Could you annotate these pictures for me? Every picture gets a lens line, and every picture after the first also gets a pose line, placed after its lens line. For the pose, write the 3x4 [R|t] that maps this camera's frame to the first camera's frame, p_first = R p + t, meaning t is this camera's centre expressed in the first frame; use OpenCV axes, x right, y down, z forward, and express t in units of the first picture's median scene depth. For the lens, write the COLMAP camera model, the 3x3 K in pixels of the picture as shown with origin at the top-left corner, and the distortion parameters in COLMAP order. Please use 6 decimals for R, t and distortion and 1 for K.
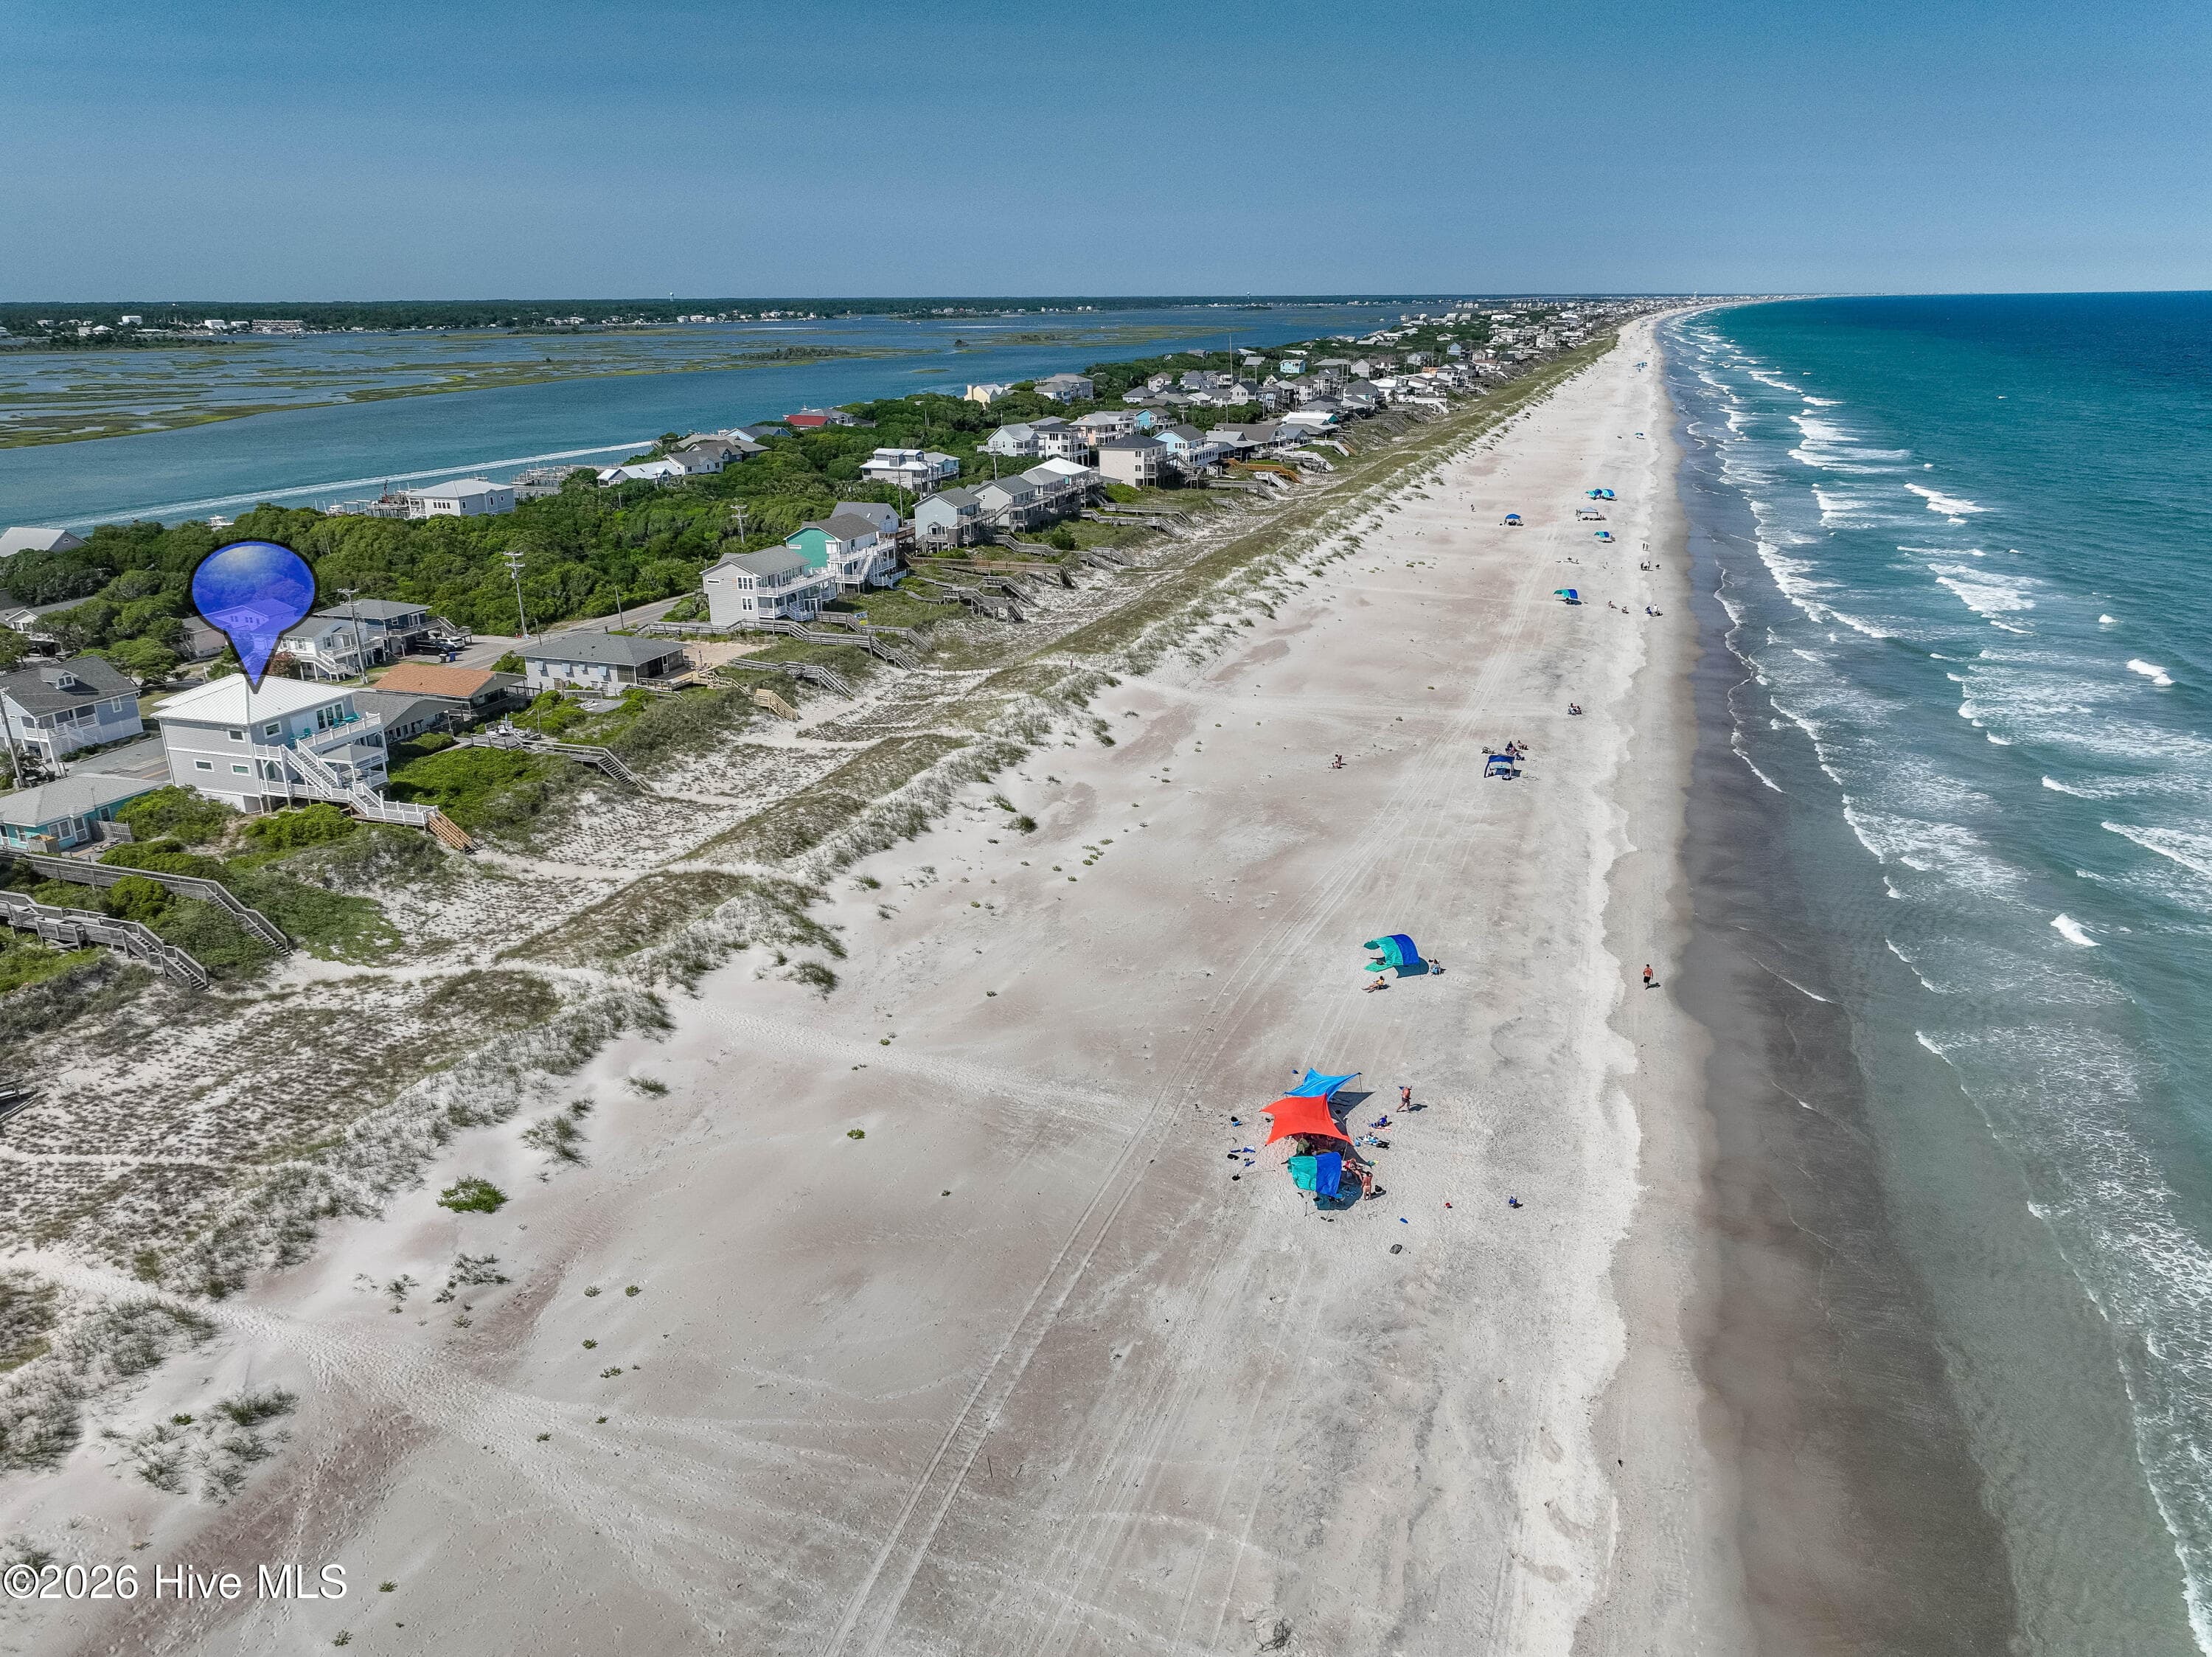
lens RADIAL K [[1557.6, 0, 1129.5], [0, 1557.6, 818.1], [0, 0, 1]] dist [0.003749, 0.005557]
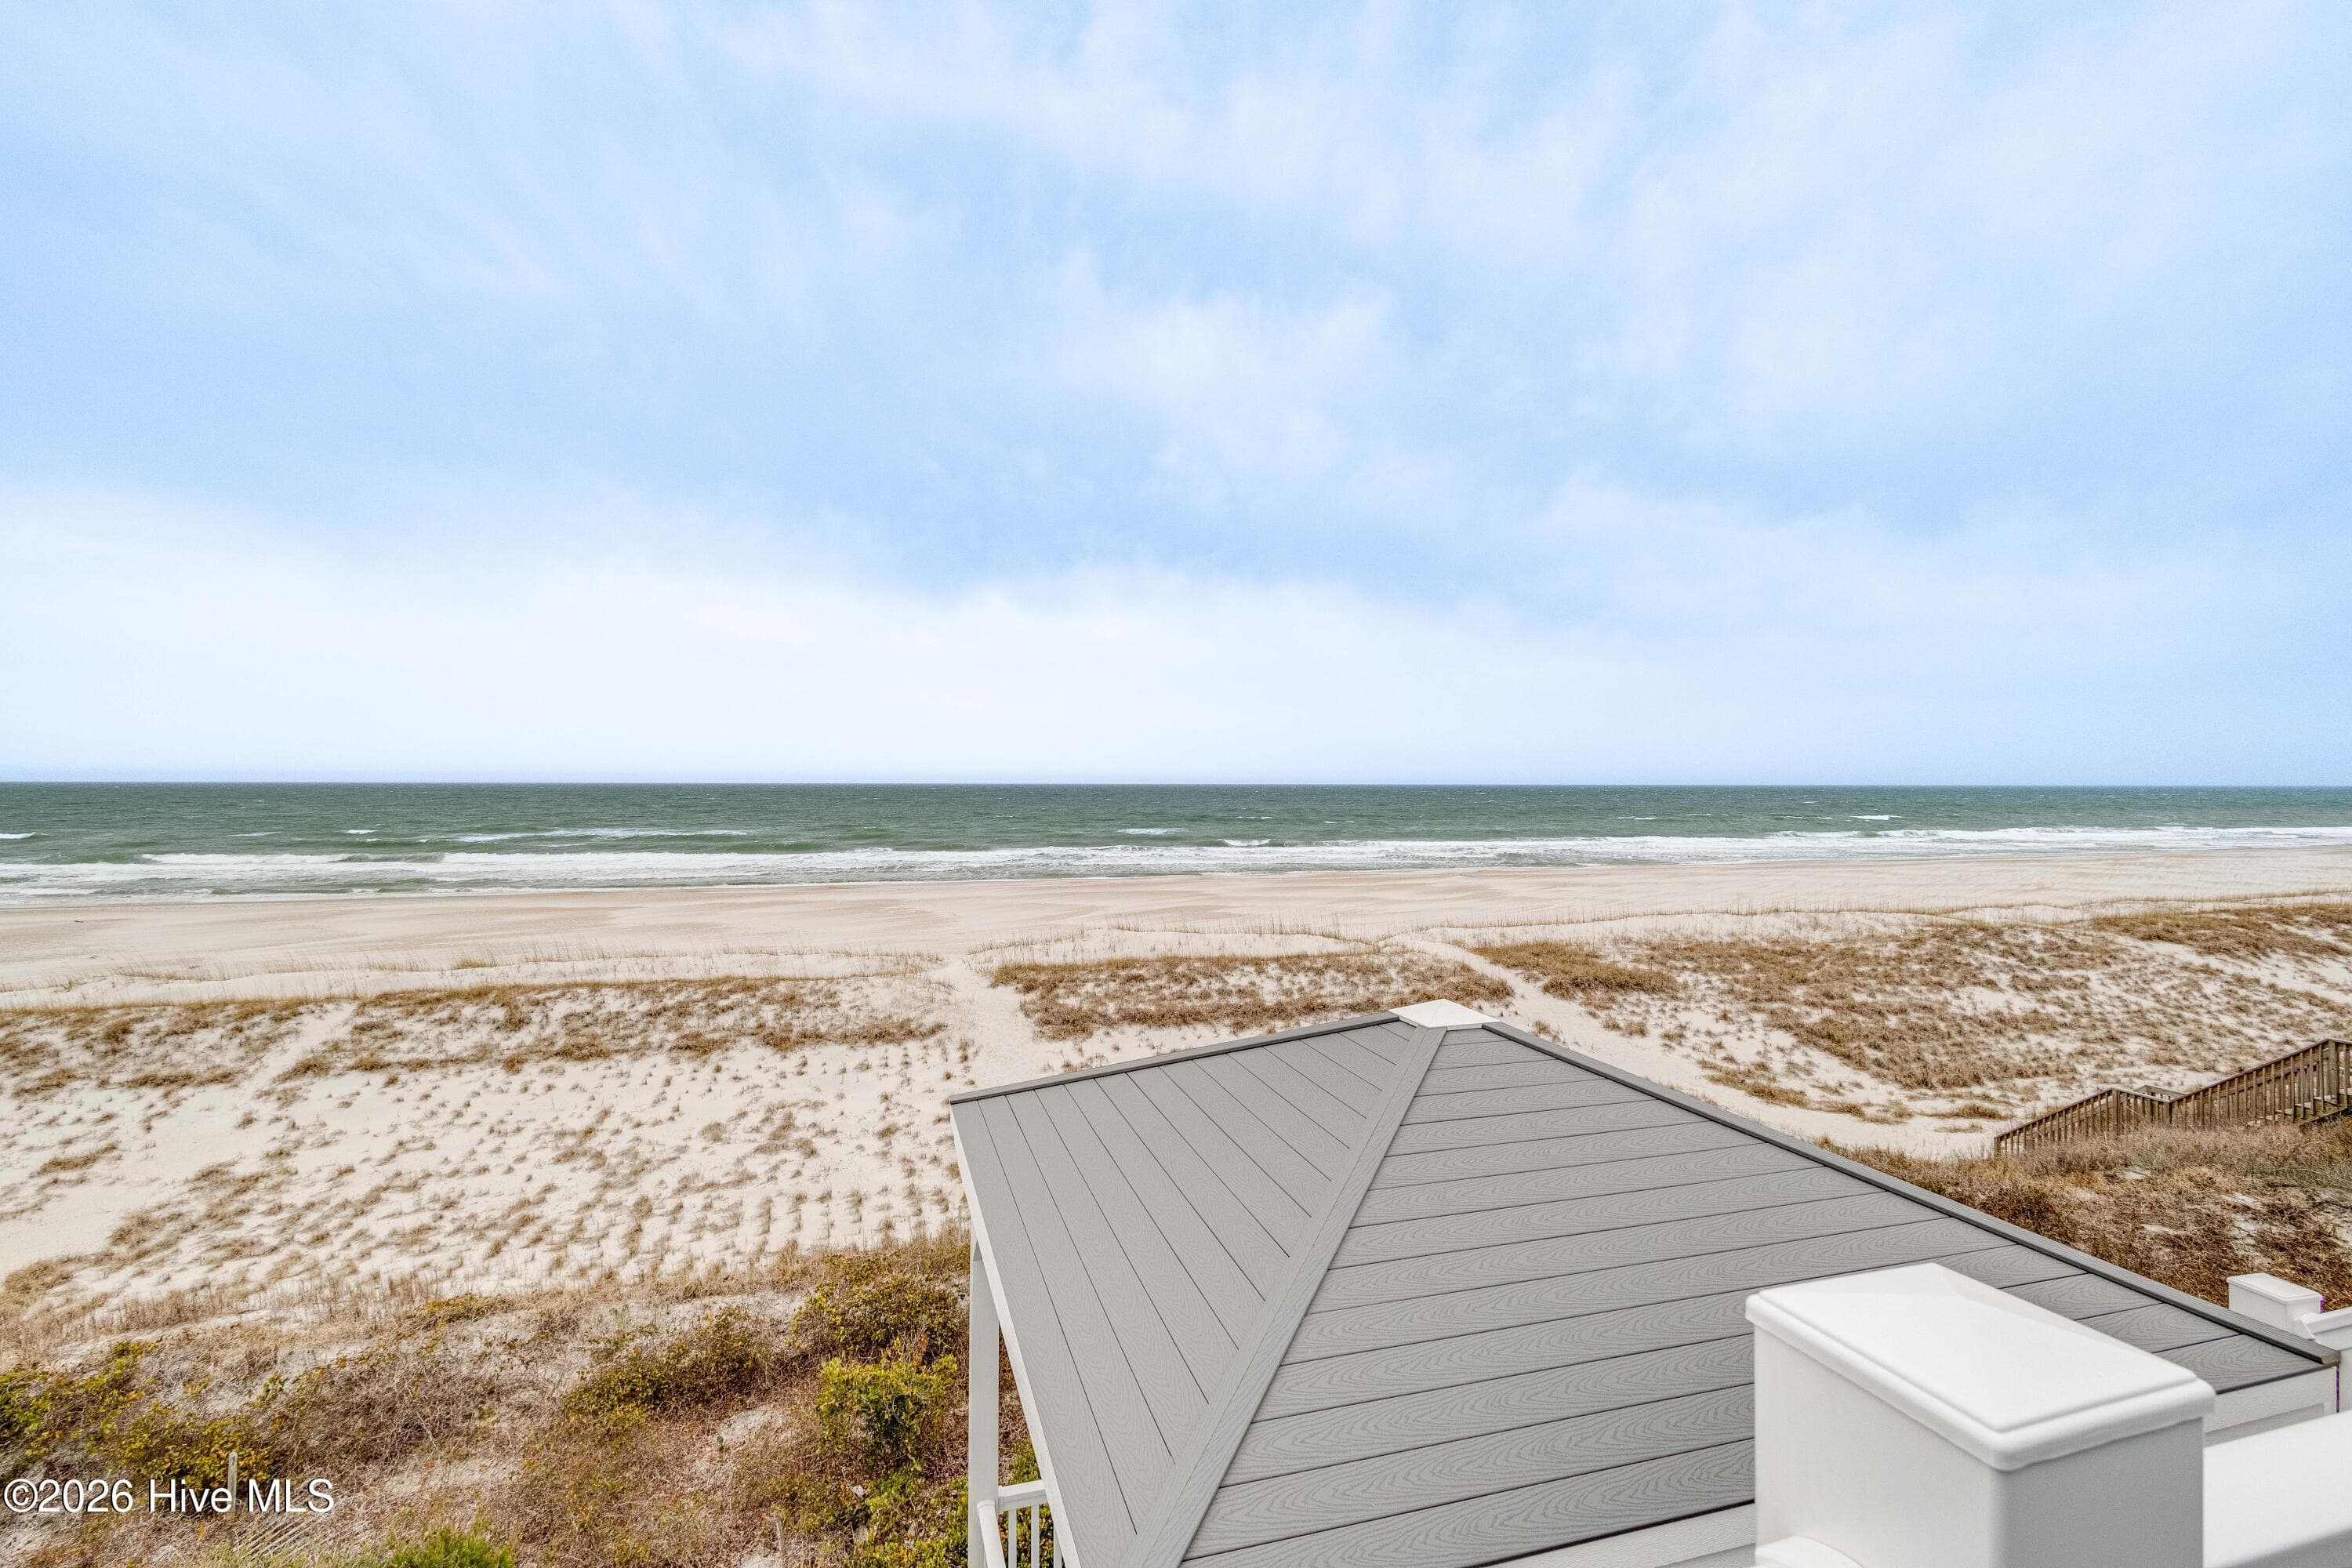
lens RADIAL K [[1085.6, 0, 1179.1], [0, 1085.6, 773.1], [0, 0, 1]] dist [0.014679, -0.003546]
pose [[-0.567186, 0.016755, 0.823419, -0.529169], [0.266794, 0.949620, 0.164449, -0.061482], [-0.779180, 0.312957, -0.543081, 1.027345]]
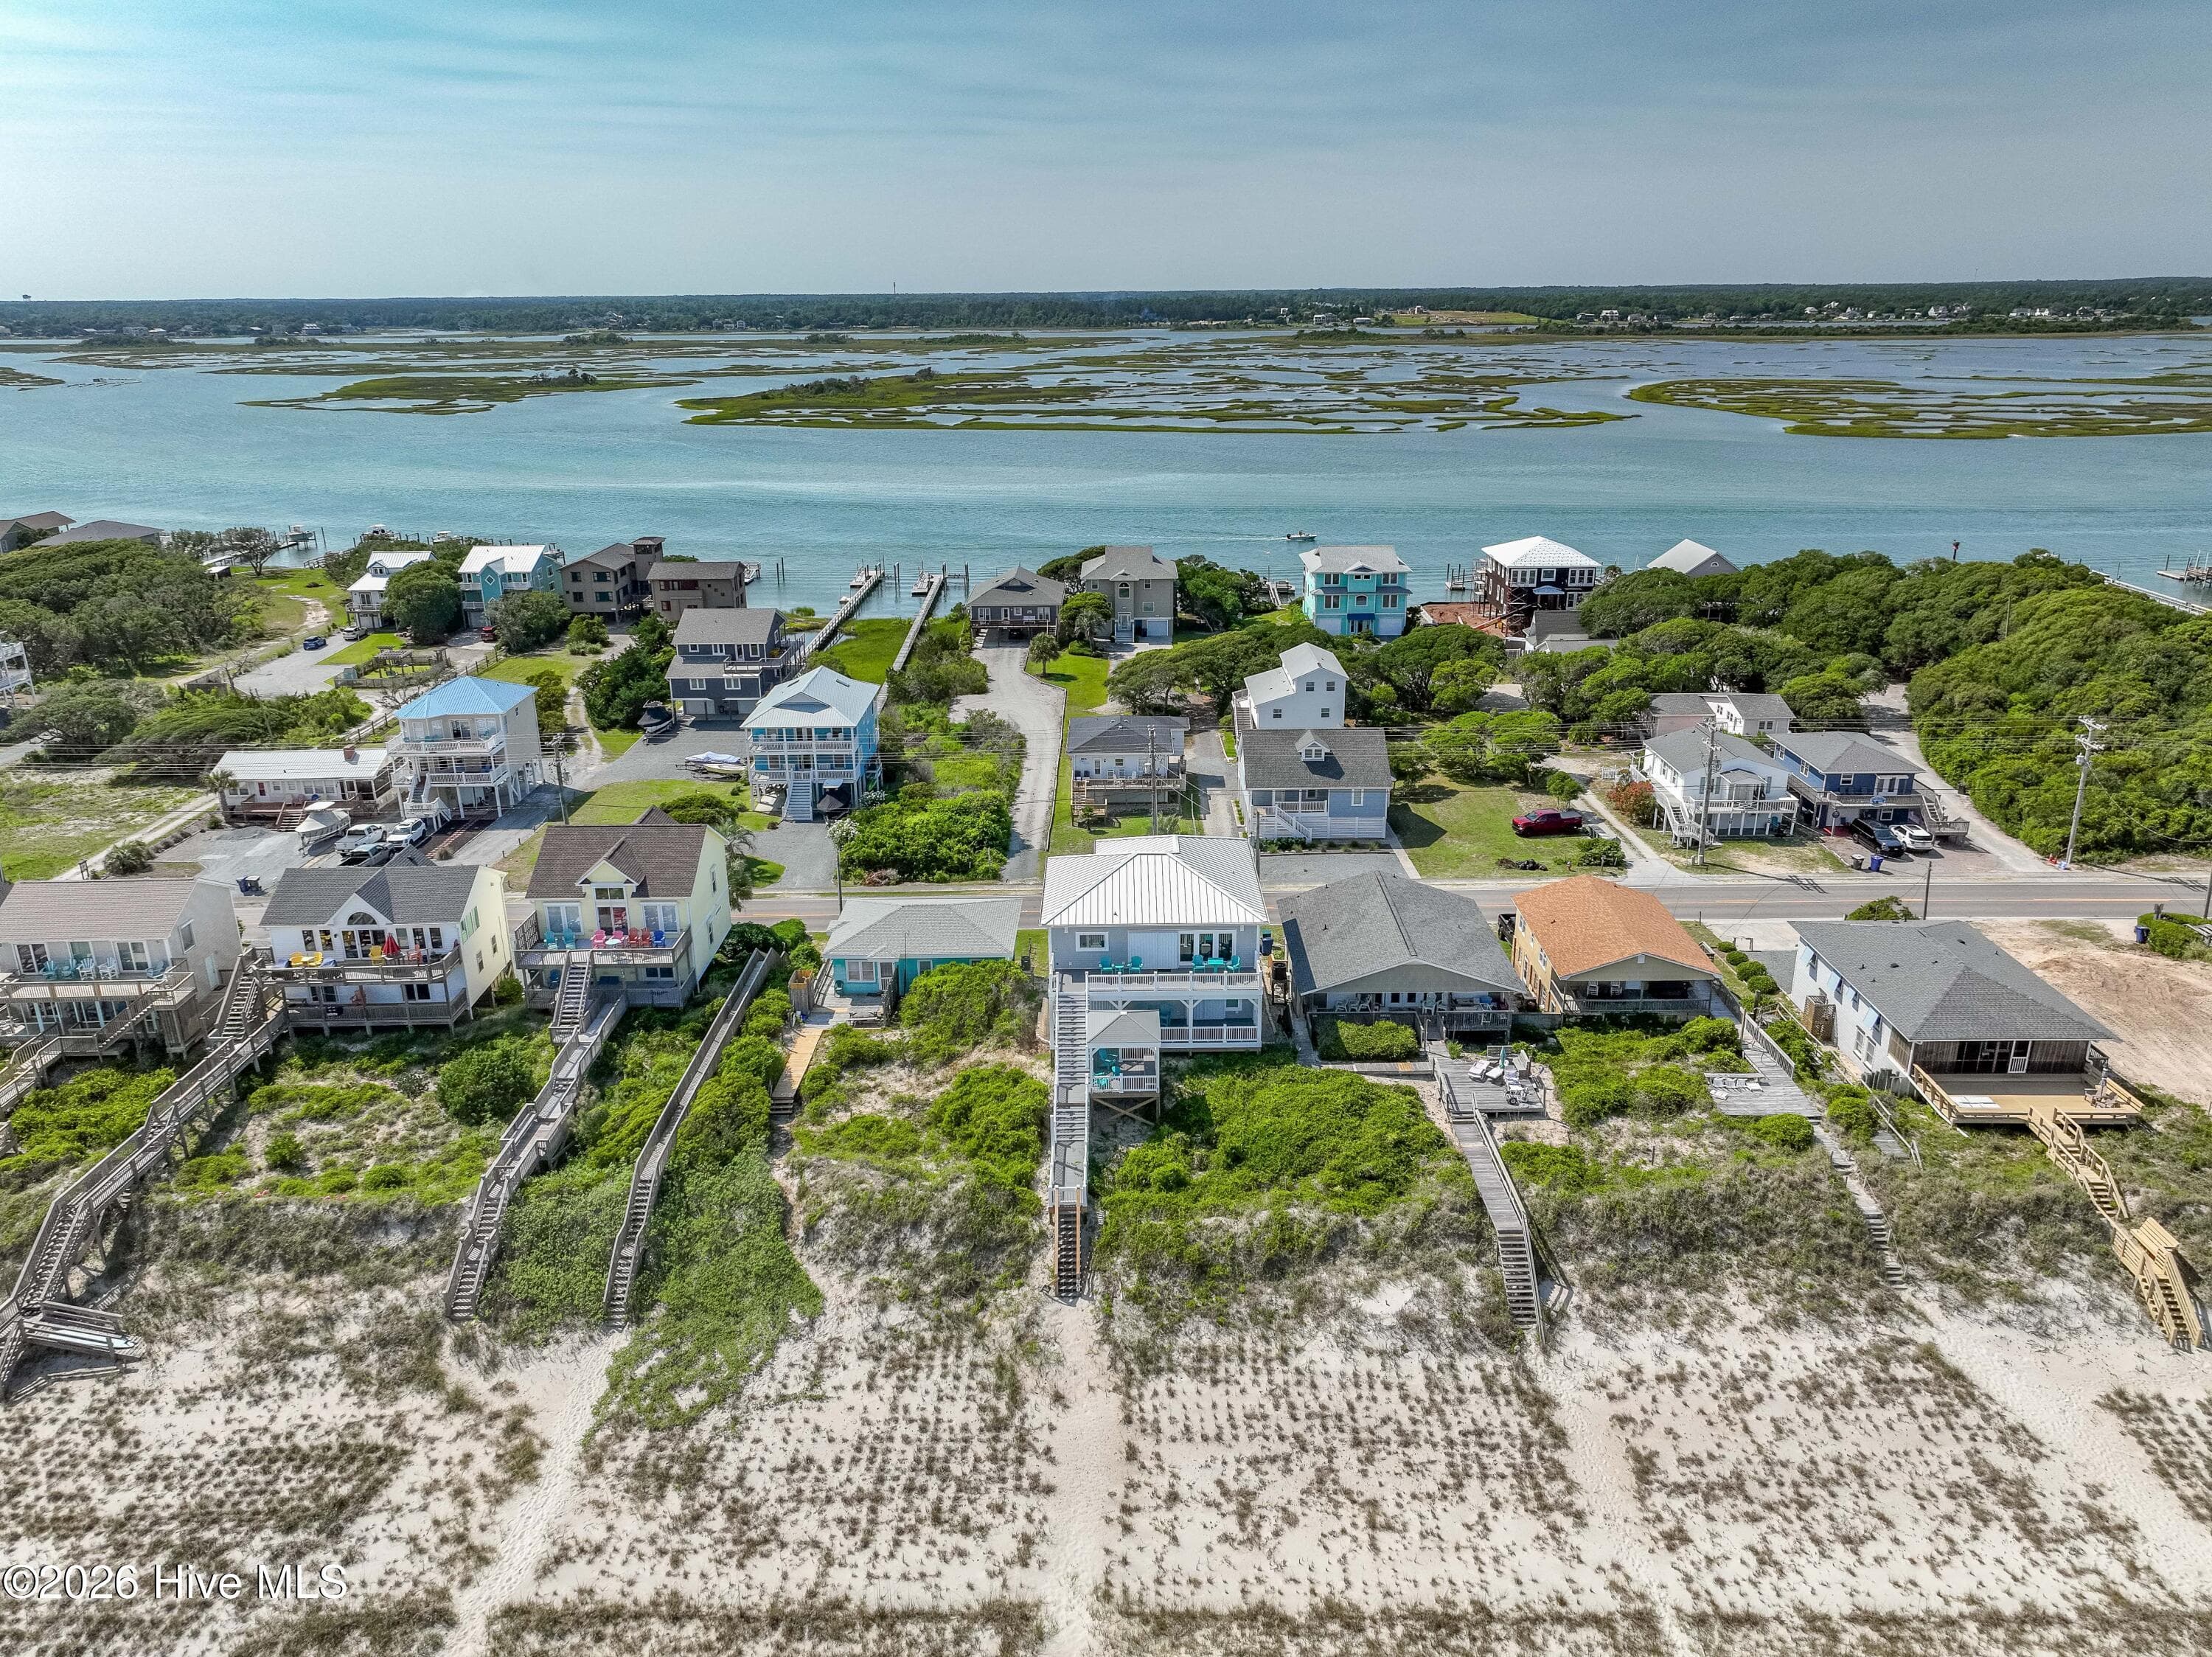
lens RADIAL K [[1557.6, 0, 1118.3], [0, 1557.6, 825.6], [0, 0, 1]] dist [0.003749, 0.005557]
pose [[0.314536, 0.315356, -0.895331, 0.015007], [-0.297296, 0.928477, 0.222588, -0.248236], [0.901489, 0.196166, 0.385794, 0.753672]]
